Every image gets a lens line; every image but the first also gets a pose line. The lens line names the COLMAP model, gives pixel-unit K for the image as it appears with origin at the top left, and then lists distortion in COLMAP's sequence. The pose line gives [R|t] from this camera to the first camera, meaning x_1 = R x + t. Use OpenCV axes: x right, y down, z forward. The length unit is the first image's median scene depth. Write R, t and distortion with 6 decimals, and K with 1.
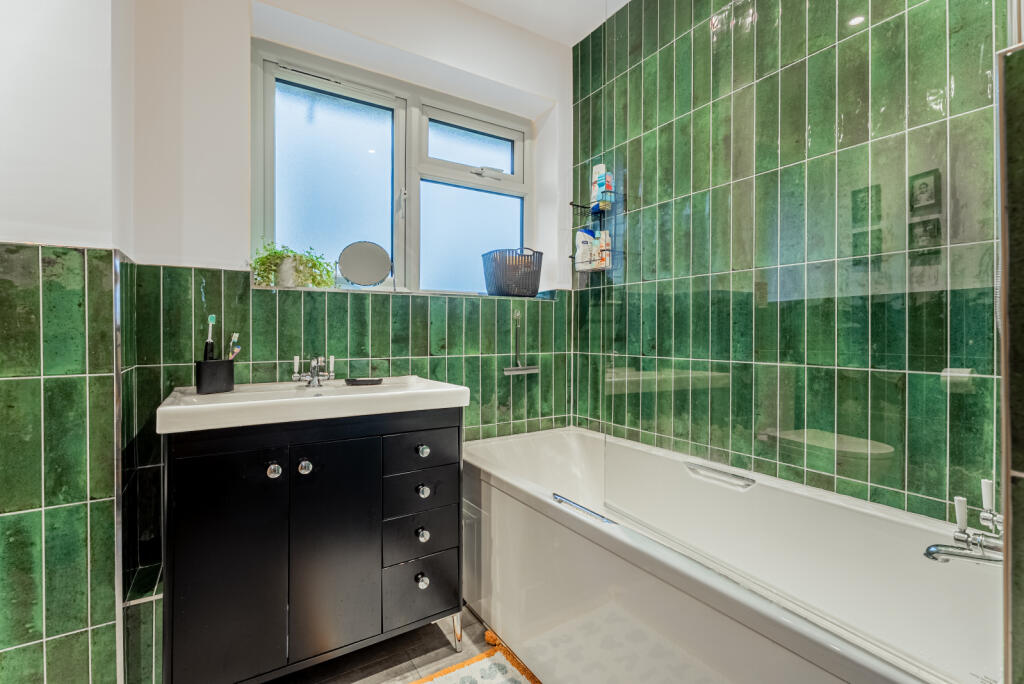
lens RADIAL K [[456.9, 0, 507.7], [0, 456.9, 338.3], [0, 0, 1]] dist [-0.002464, 0.000097]
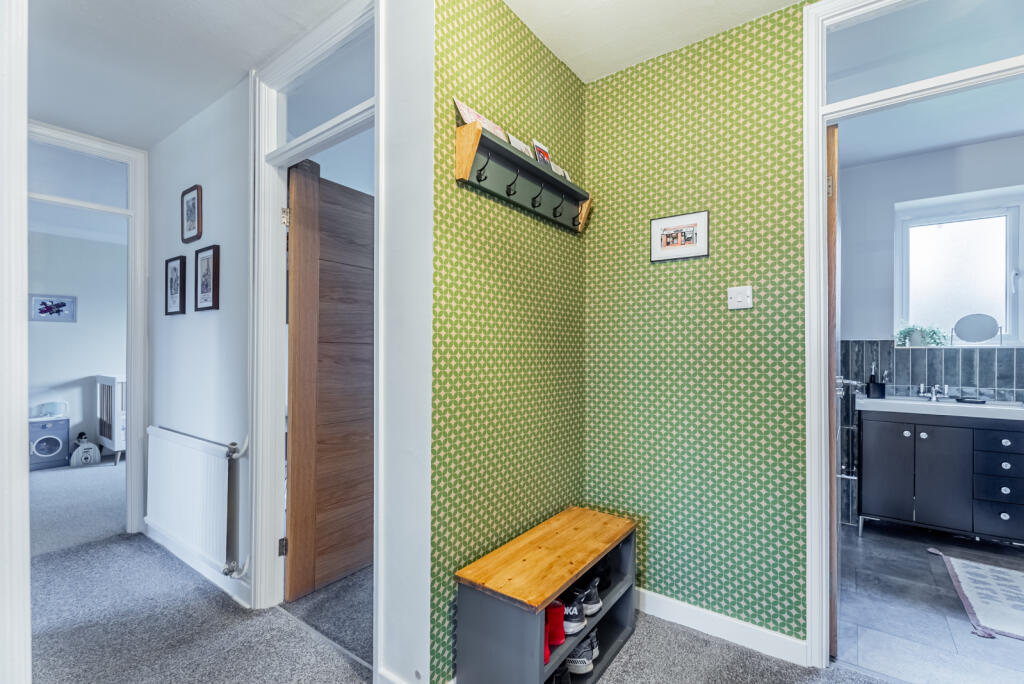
lens RADIAL K [[456.9, 0, 508.1], [0, 456.9, 349.1], [0, 0, 1]] dist [-0.002464, 0.000097]
pose [[0.364057, 0.001898, -0.931375, 0.651536], [-0.015387, 0.999874, -0.003977, -0.068383], [0.931250, 0.015779, 0.364040, -1.245660]]
